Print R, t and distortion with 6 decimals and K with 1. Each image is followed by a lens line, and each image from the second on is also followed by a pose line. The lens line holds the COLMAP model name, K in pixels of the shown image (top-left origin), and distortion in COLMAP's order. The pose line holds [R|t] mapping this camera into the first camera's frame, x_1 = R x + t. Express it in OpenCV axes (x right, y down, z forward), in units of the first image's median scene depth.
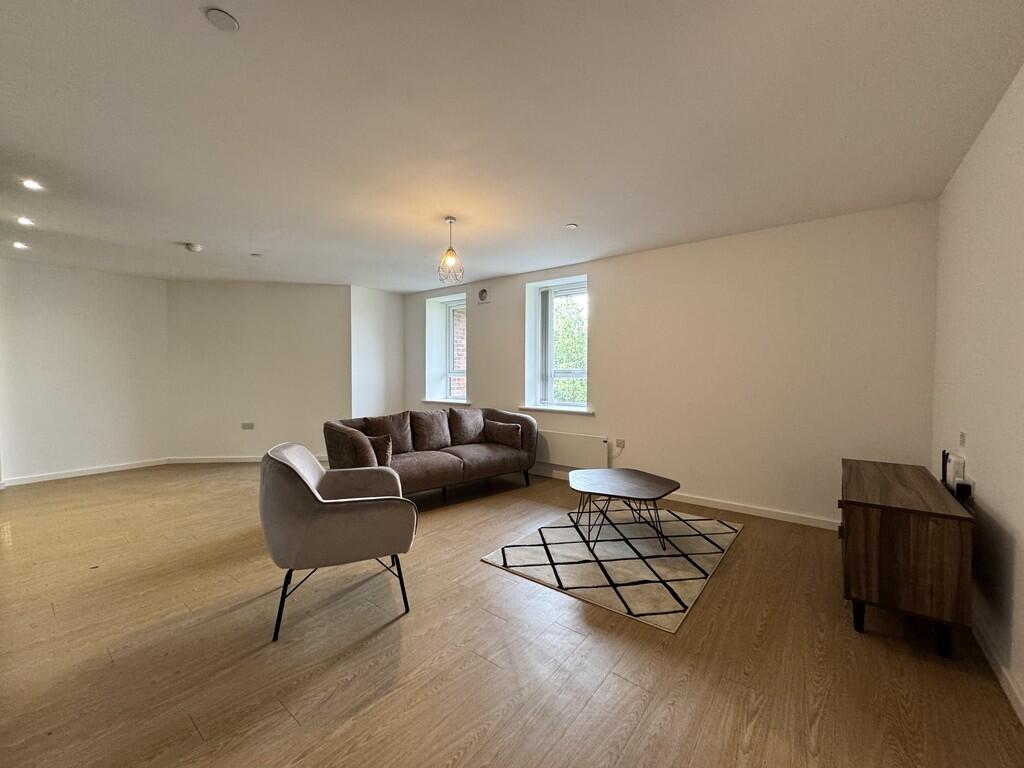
lens RADIAL K [[407.0, 0, 512.0], [0, 407.0, 384.0], [0, 0, 1]] dist [-0.003925, -0.000286]
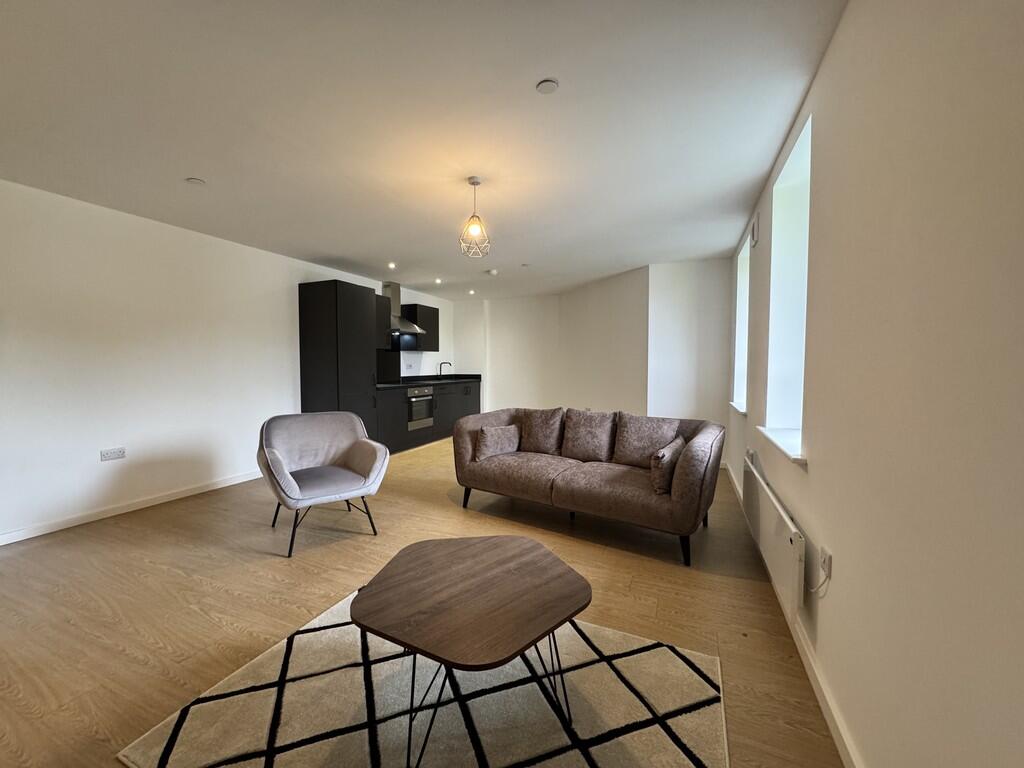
lens RADIAL K [[407.0, 0, 512.0], [0, 407.0, 384.0], [0, 0, 1]] dist [-0.003925, -0.000286]
pose [[0.259455, 0.045079, -0.964702, 0.551669], [-0.028827, 0.998826, 0.038921, -0.013684], [0.965325, 0.017711, 0.260450, 0.679988]]
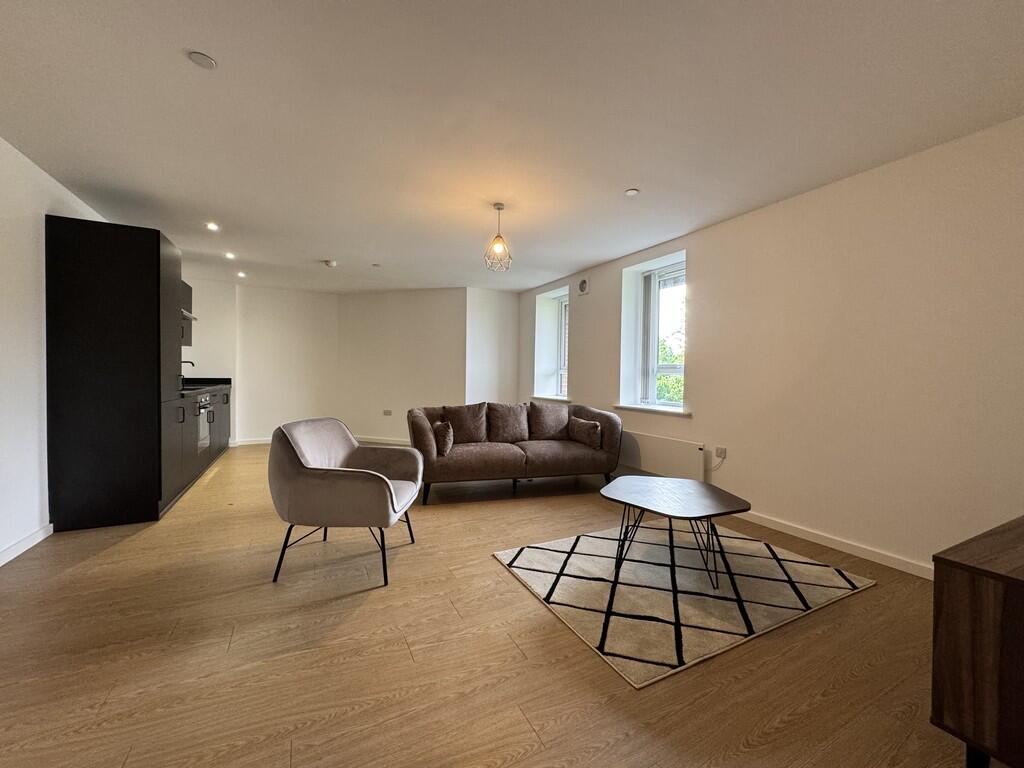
lens RADIAL K [[407.0, 0, 512.0], [0, 407.0, 384.0], [0, 0, 1]] dist [-0.003925, -0.000286]
pose [[0.910381, 0.019327, -0.413319, 0.231572], [-0.023720, 0.999704, -0.005500, 0.024864], [0.413090, 0.014811, 0.910570, 0.095815]]
